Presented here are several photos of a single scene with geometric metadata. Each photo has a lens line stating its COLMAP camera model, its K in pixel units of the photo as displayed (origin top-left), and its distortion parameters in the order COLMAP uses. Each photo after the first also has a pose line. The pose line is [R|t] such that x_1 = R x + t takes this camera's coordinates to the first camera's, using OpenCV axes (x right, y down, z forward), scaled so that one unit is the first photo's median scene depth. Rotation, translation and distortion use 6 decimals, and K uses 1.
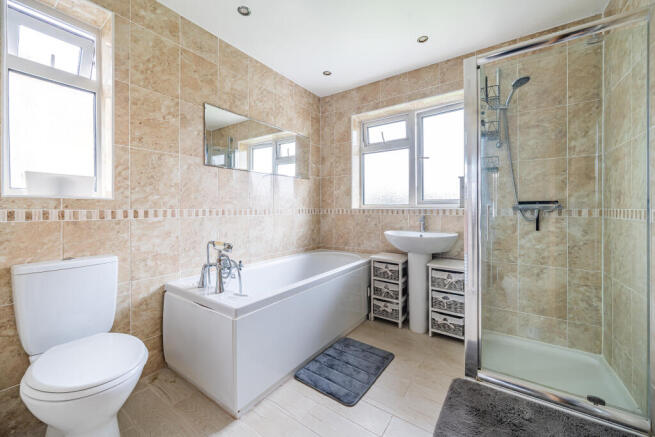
lens RADIAL K [[259.3, 0, 327.7], [0, 259.3, 206.2], [0, 0, 1]] dist [-0.000141, -0.000008]
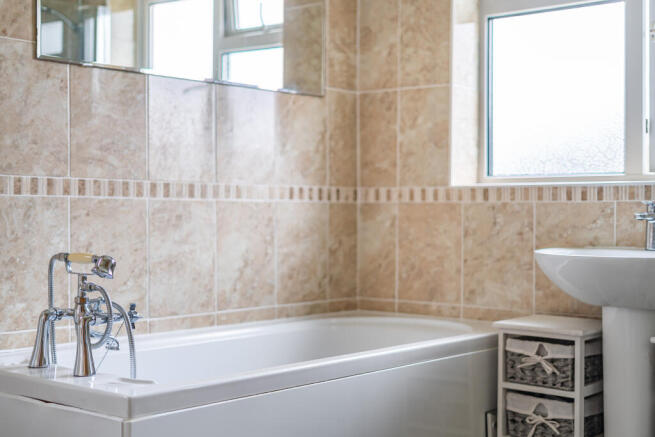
lens RADIAL K [[977.8, 0, 327.5], [0, 977.8, 218.5], [0, 0, 1]] dist [0.018190, 0.000212]
pose [[0.995967, 0.006582, -0.089483, 0.055508], [-0.005220, 0.999867, 0.015442, 0.036351], [0.089573, -0.014913, 0.995869, -0.281249]]
